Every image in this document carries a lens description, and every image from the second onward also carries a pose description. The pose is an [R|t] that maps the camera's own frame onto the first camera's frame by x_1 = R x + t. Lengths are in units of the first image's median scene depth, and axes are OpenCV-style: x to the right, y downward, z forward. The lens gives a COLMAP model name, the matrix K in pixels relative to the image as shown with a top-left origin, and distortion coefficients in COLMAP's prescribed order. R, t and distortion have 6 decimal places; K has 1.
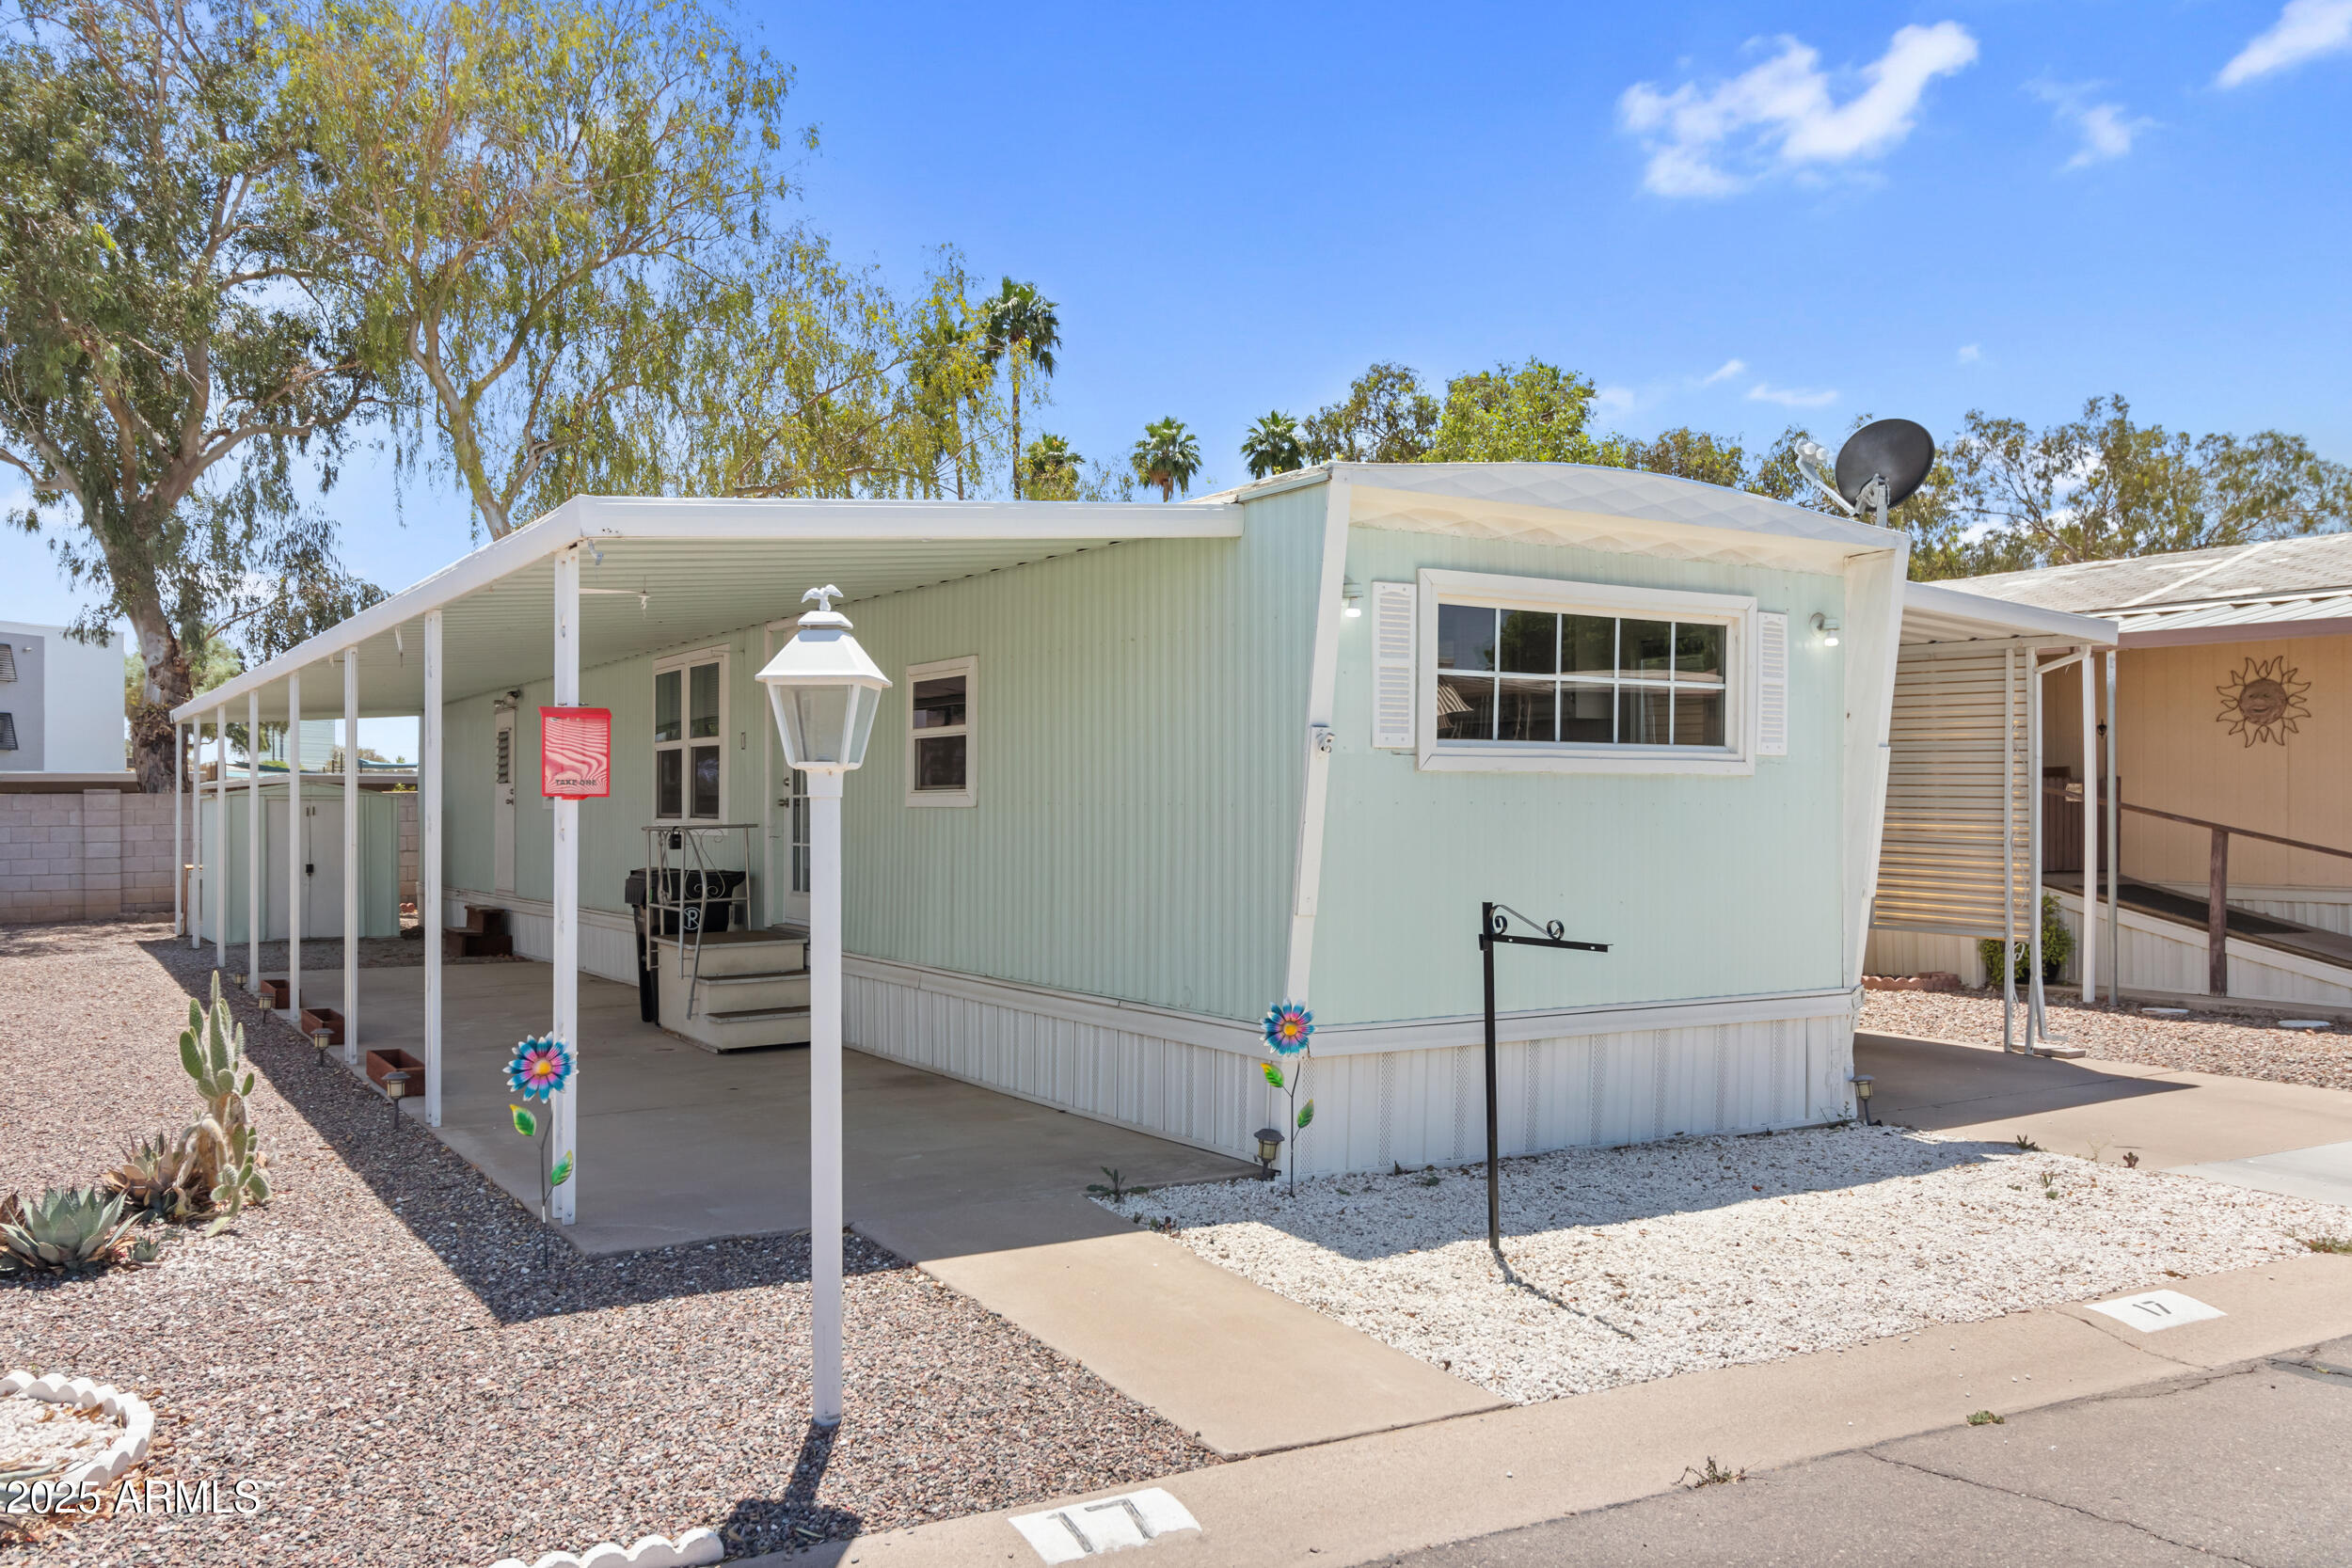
lens RADIAL K [[1855.6, 0, 1176.0], [0, 1855.6, 784.0], [0, 0, 1]] dist [-0.007592, -0.005954]
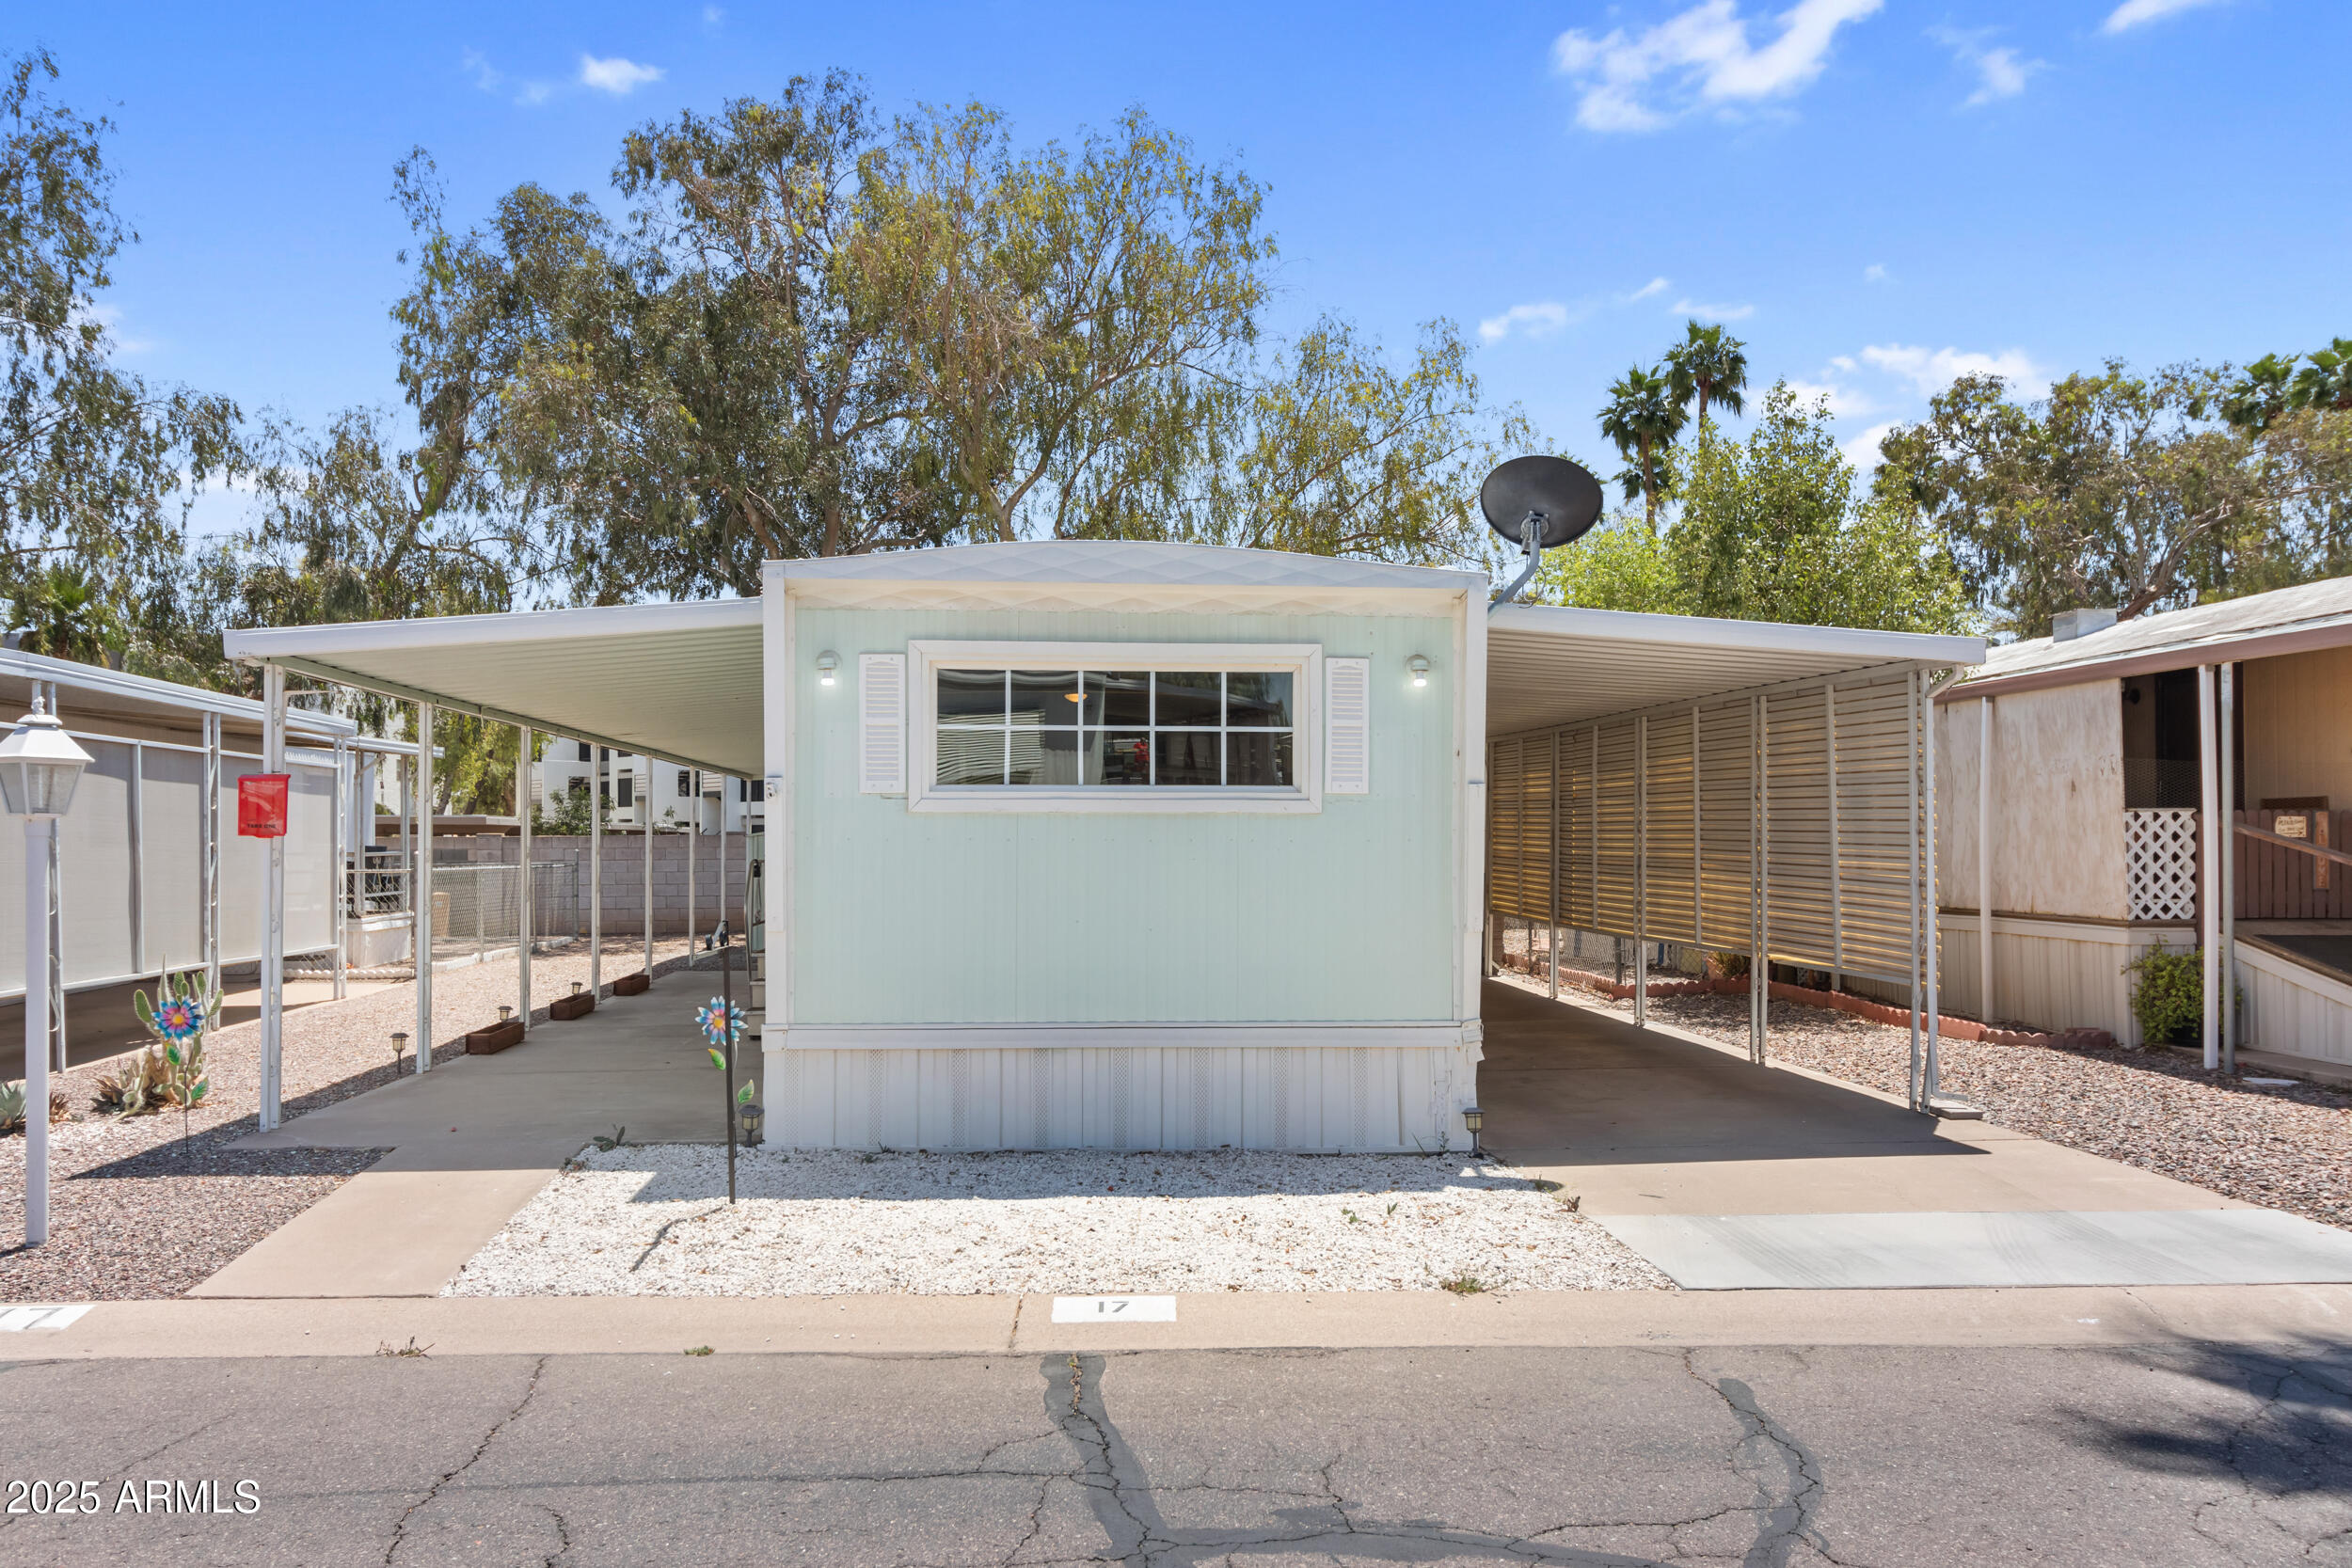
lens RADIAL K [[1761.5, 0, 1172.4], [0, 1761.5, 842.7], [0, 0, 1]] dist [0.009908, 0.007218]
pose [[0.889746, -0.001885, -0.456452, 0.499117], [0.006291, 0.999947, 0.008134, 0.002438], [0.456412, -0.010109, 0.889711, 0.051227]]
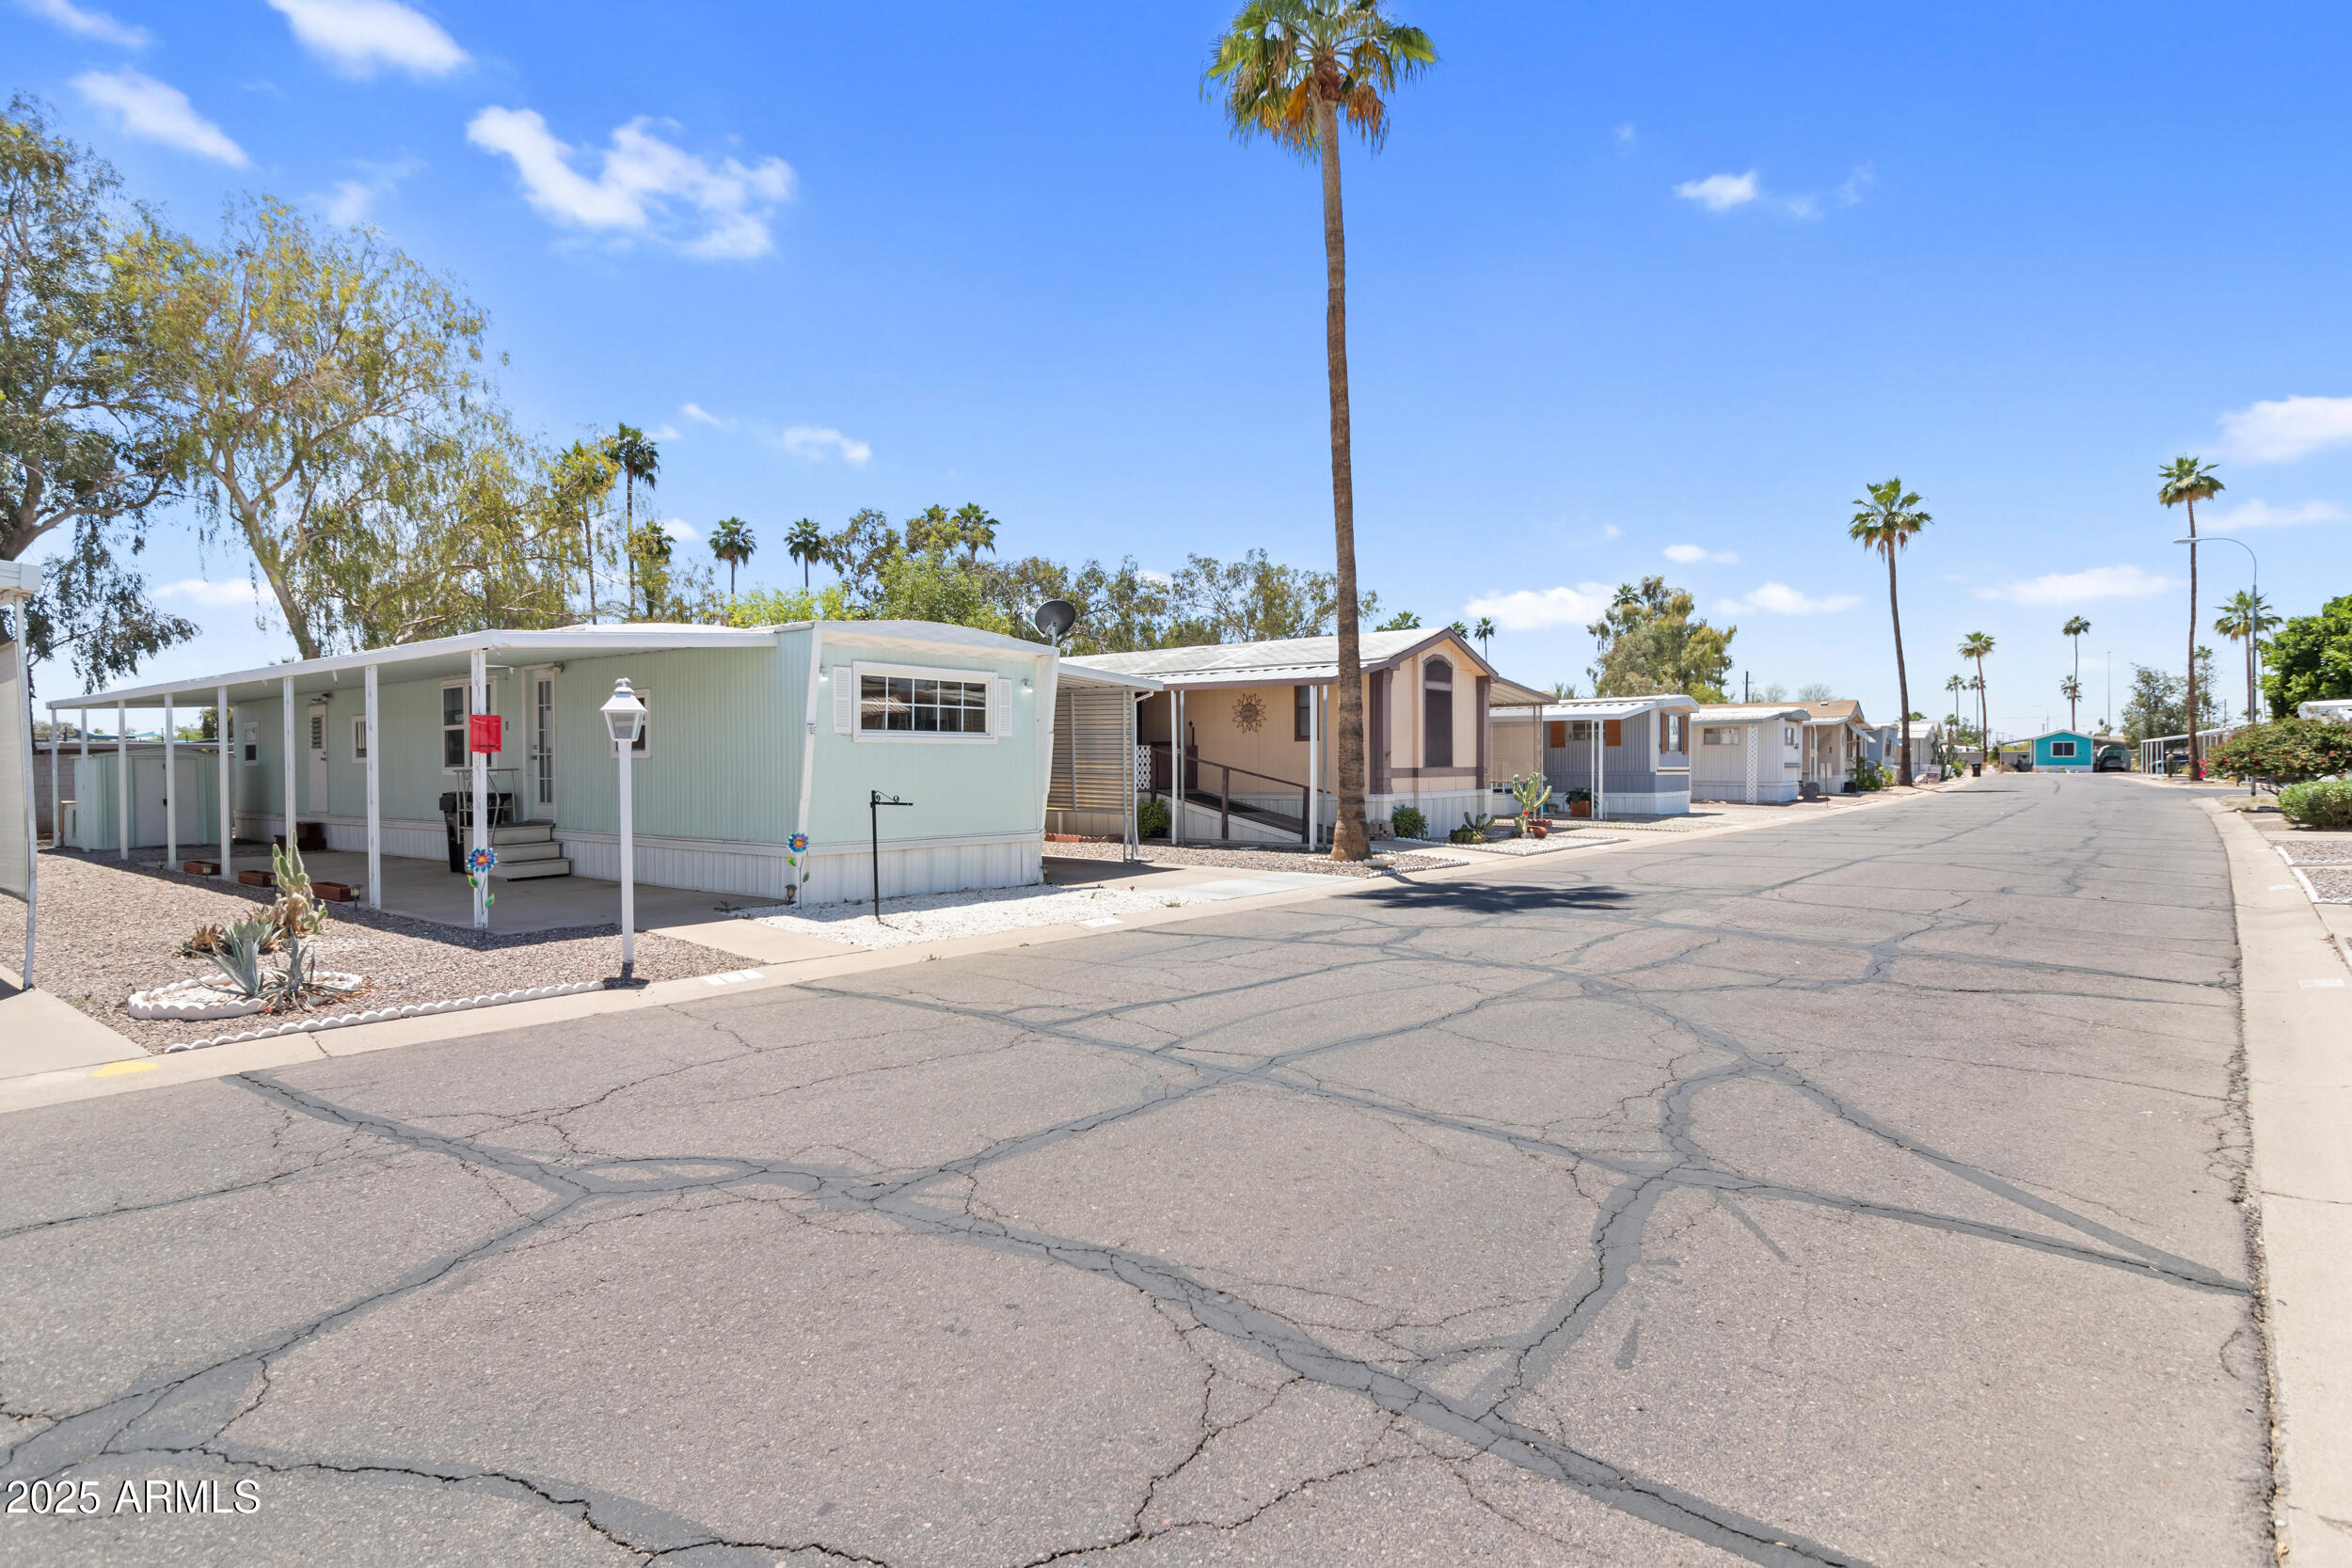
lens RADIAL K [[1139.9, 0, 1186.3], [0, 1139.9, 782.0], [0, 0, 1]] dist [-0.004909, -0.000929]
pose [[0.931305, -0.010094, 0.364100, -0.007037], [-0.000079, 0.999610, 0.027915, 0.002281], [-0.364239, -0.026026, 0.930942, -0.374253]]
